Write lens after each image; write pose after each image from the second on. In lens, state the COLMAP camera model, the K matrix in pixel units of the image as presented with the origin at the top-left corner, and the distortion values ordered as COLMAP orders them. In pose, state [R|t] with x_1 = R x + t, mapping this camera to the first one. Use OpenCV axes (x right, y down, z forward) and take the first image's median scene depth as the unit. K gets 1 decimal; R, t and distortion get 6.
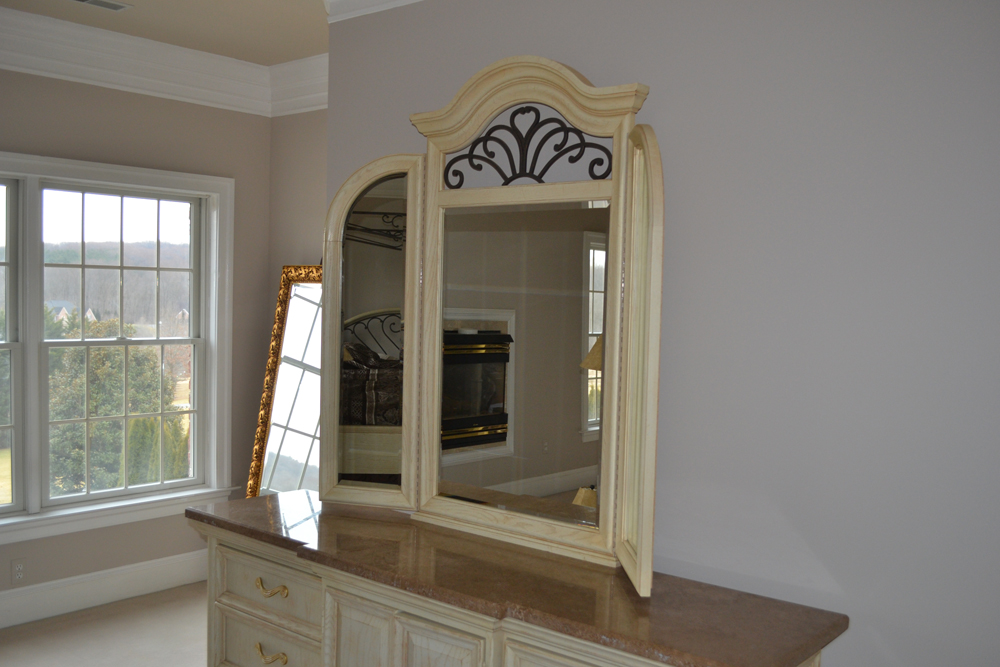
lens RADIAL K [[965.7, 0, 500.0], [0, 965.7, 333.5], [0, 0, 1]] dist [-0.071975, -0.004798]
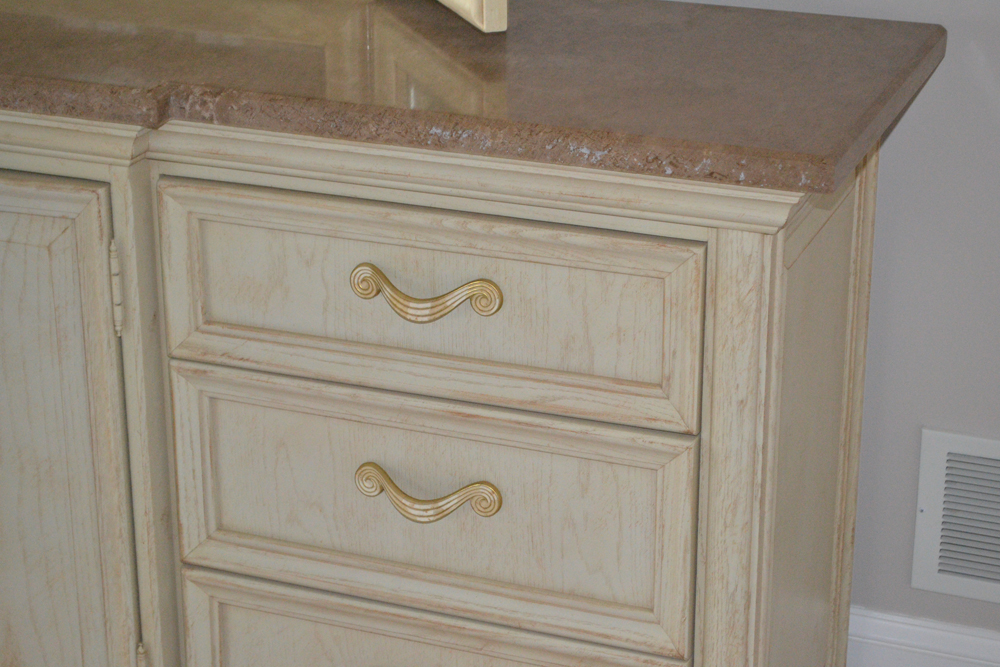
lens RADIAL K [[2342.6, 0, 500.0], [0, 2342.6, 333.5], [0, 0, 1]] dist [0.062287, 0.039585]
pose [[0.948550, -0.148913, 0.279423, -0.120854], [0.045022, 0.936967, 0.346505, 0.038231], [-0.313409, -0.316098, 0.895465, 0.044879]]
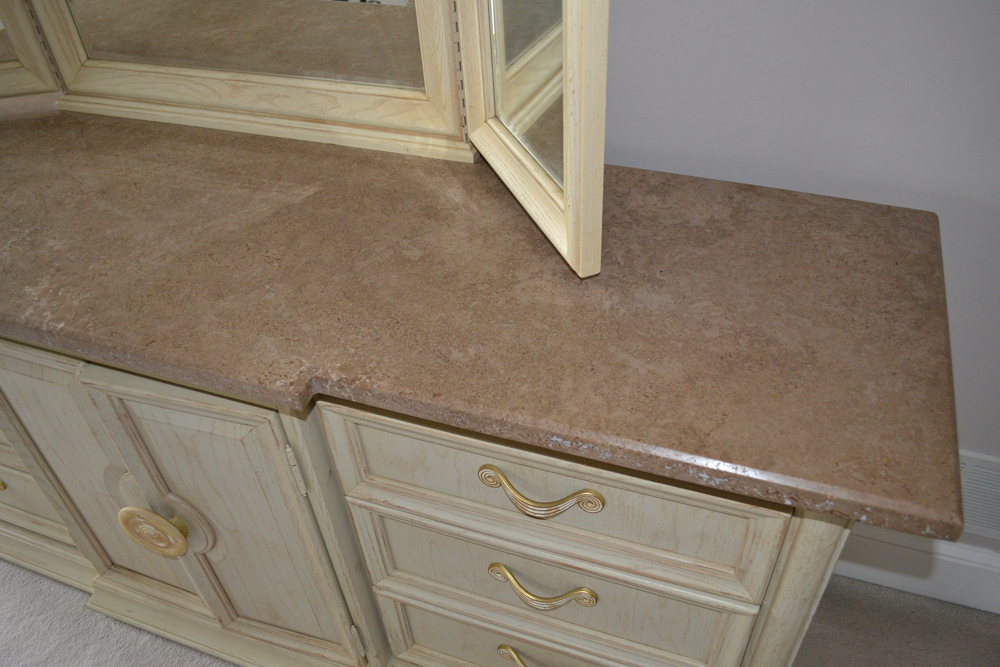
lens RADIAL K [[816.7, 0, 500.0], [0, 816.7, 333.5], [0, 0, 1]] dist [-0.086031, 0.005024]
pose [[0.937196, -0.287387, 0.197667, 0.017856], [0.095308, 0.756127, 0.647448, 0.026283], [-0.335529, -0.587947, 0.736029, 0.572979]]
